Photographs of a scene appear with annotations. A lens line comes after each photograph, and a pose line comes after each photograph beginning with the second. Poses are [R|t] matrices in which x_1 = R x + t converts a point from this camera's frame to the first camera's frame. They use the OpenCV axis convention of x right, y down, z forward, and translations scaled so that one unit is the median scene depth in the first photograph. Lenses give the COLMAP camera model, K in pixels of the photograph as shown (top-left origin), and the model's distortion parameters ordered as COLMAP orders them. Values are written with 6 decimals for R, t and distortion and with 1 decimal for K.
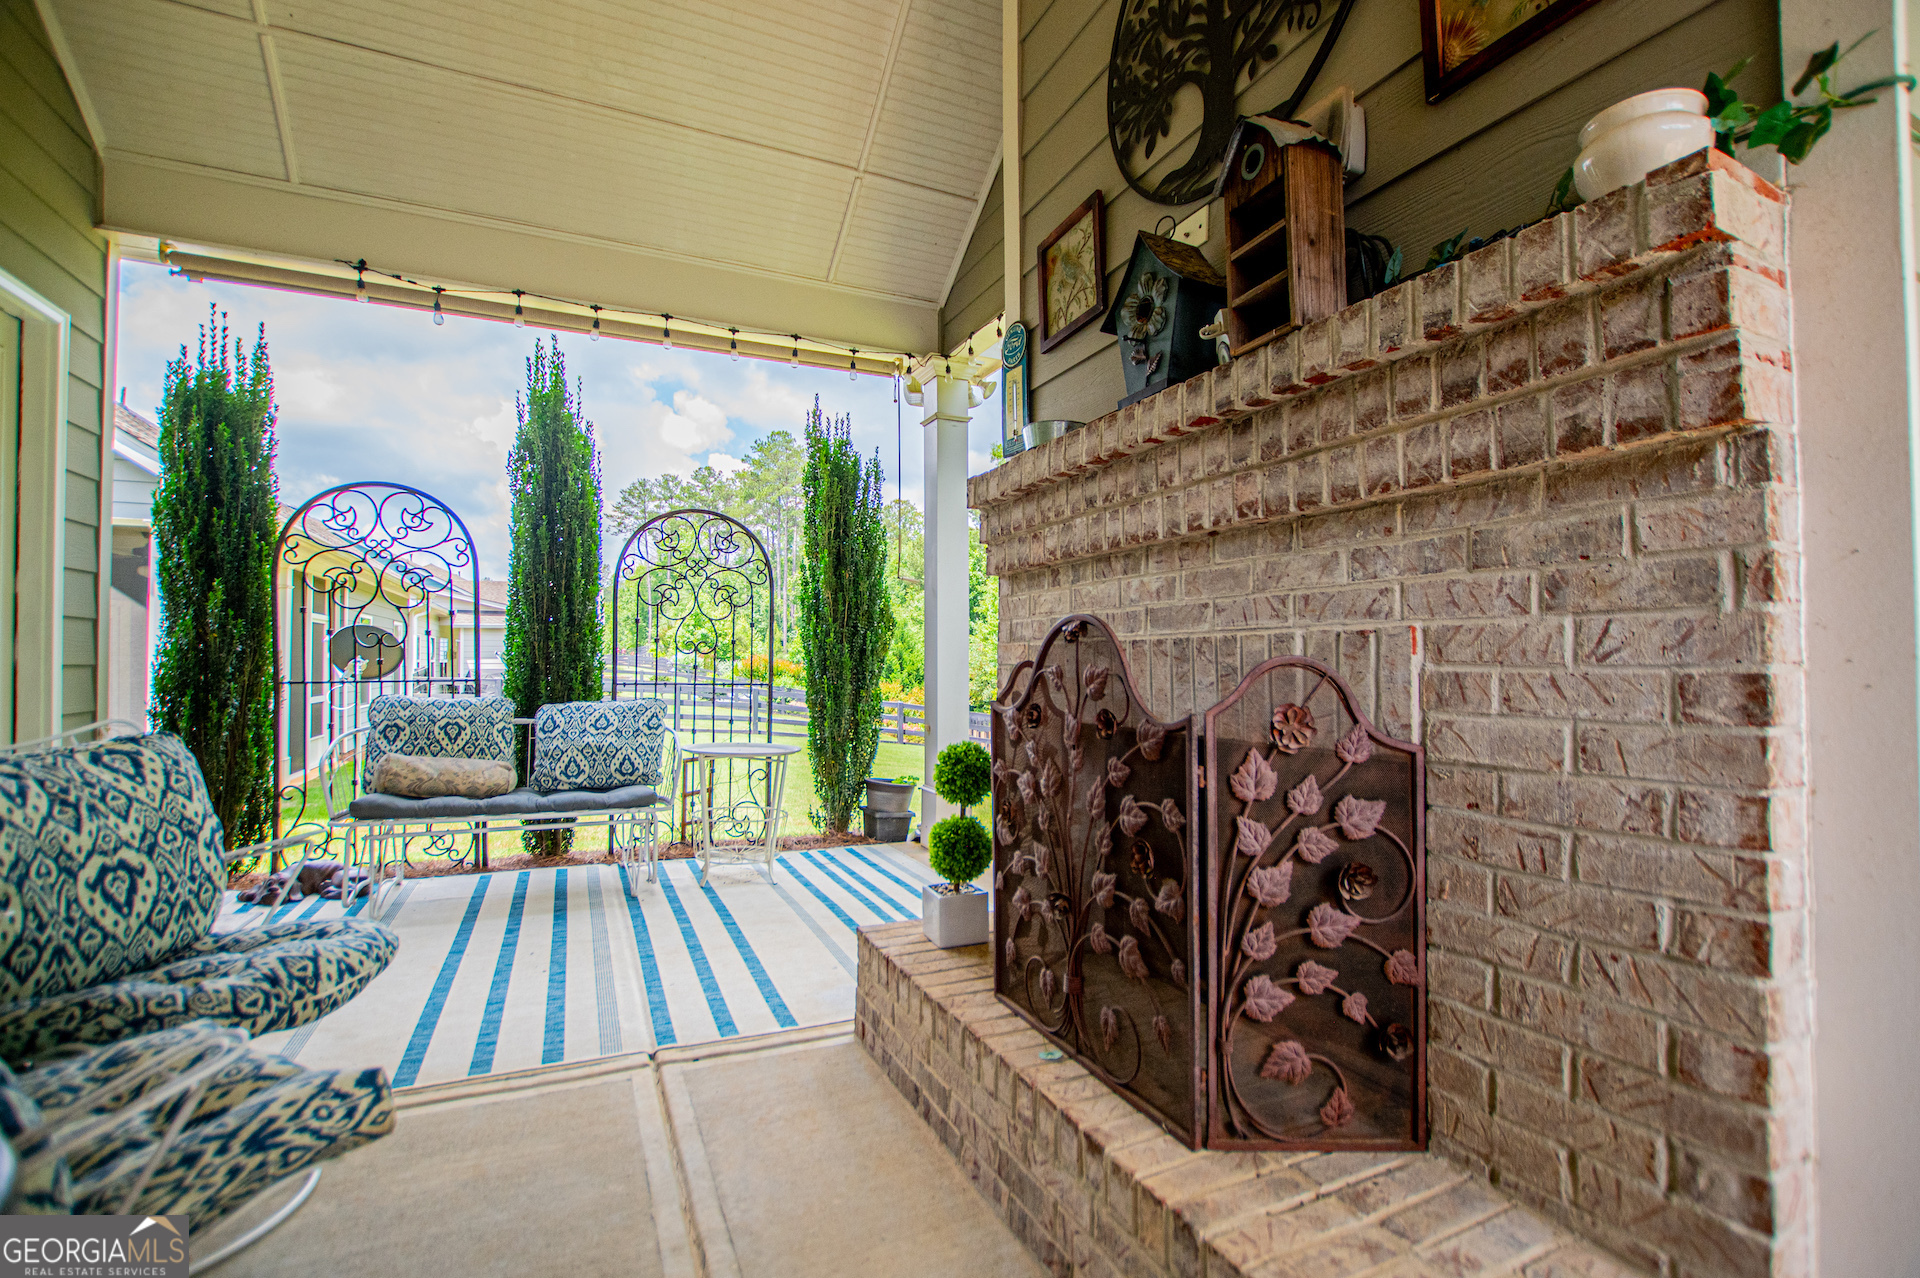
lens RADIAL K [[853.1, 0, 964.1], [0, 853.1, 640.9], [0, 0, 1]] dist [-0.027465, 0.000038]
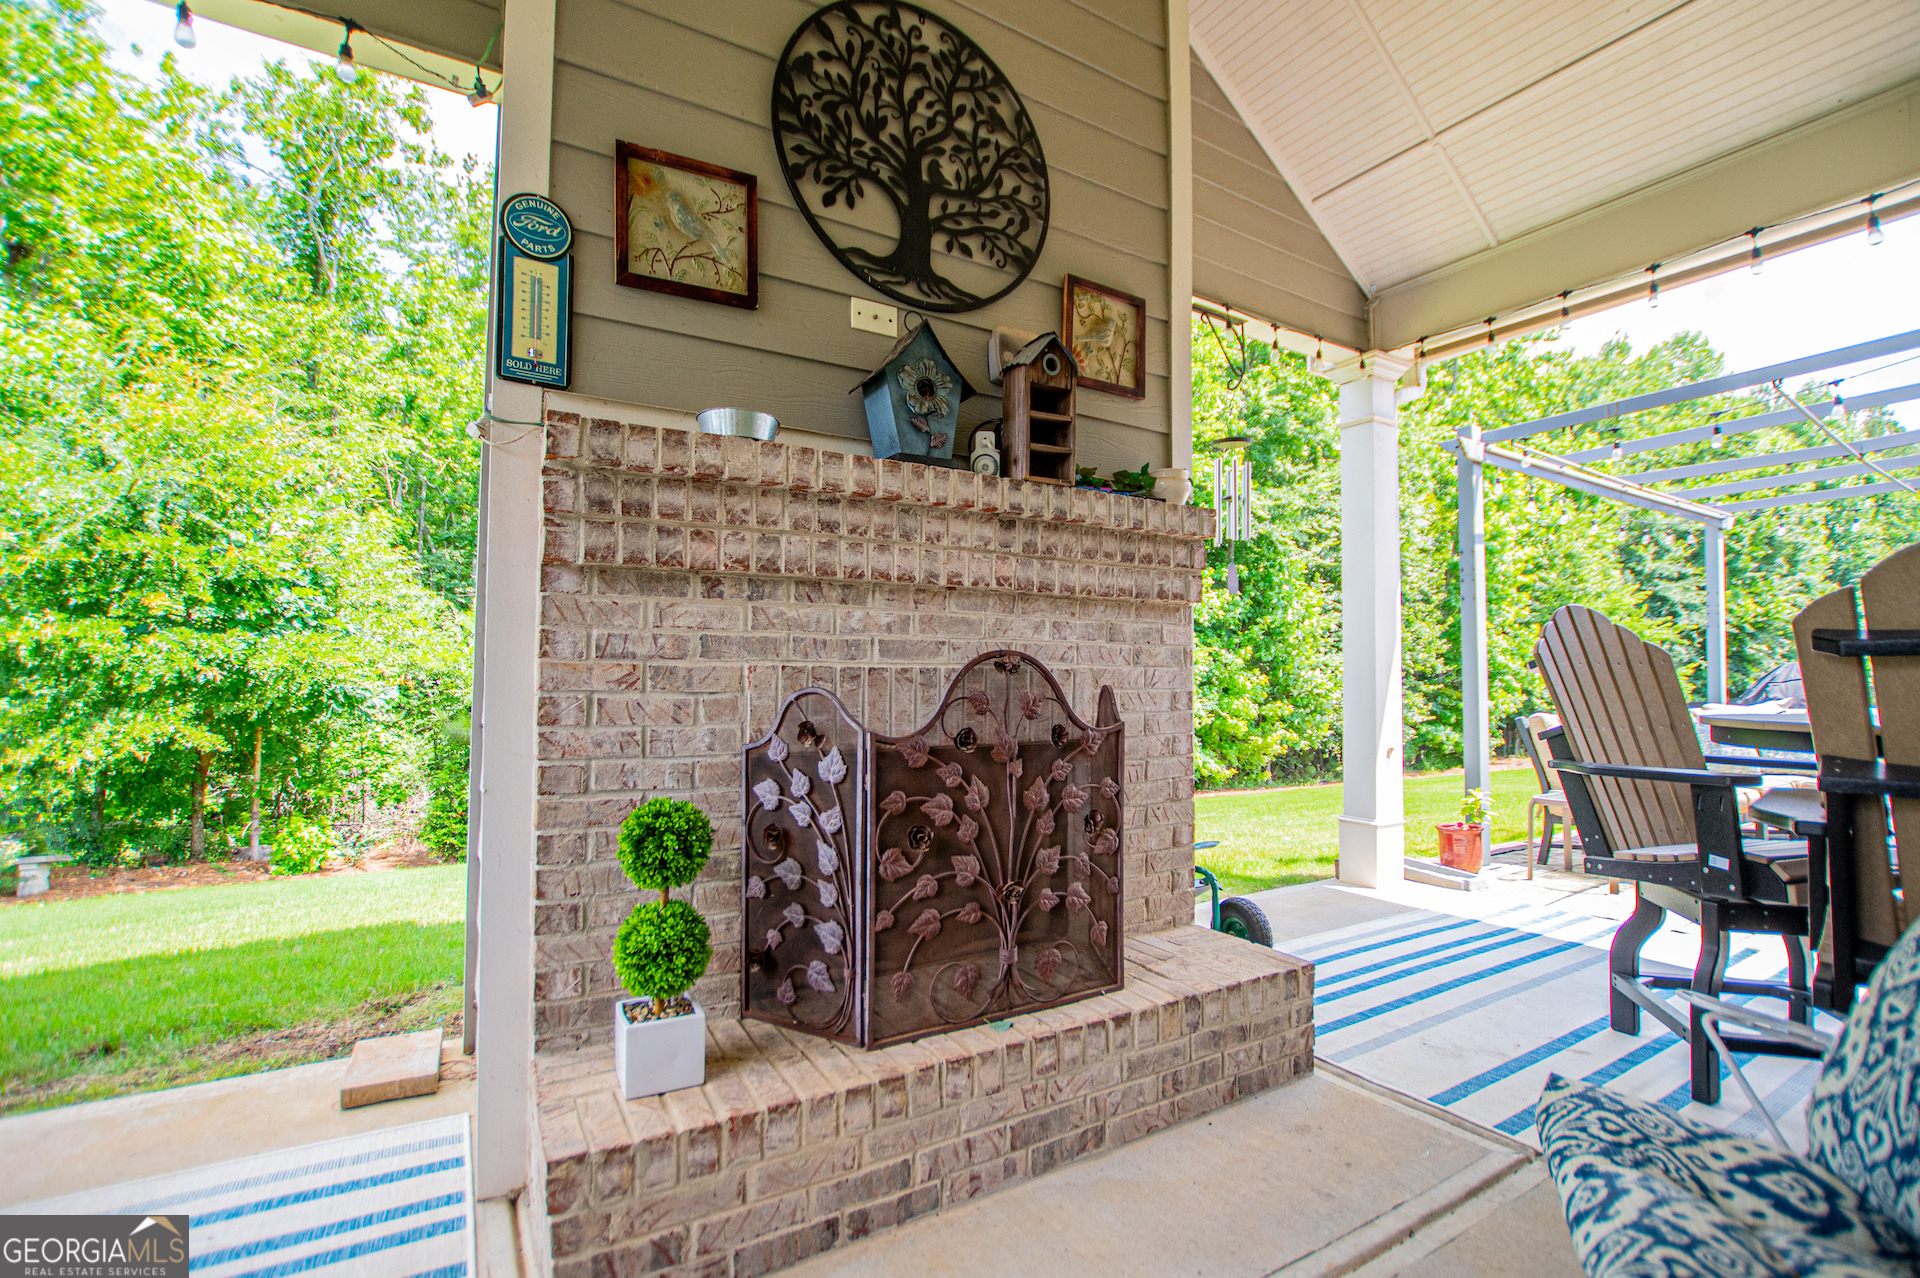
lens RADIAL K [[853.1, 0, 964.1], [0, 853.1, 640.9], [0, 0, 1]] dist [-0.027465, 0.000038]
pose [[-0.112391, 0.039342, 0.992885, -0.995204], [-0.031035, 0.998589, -0.043081, 0.009401], [-0.993179, -0.035656, -0.111011, 1.116580]]
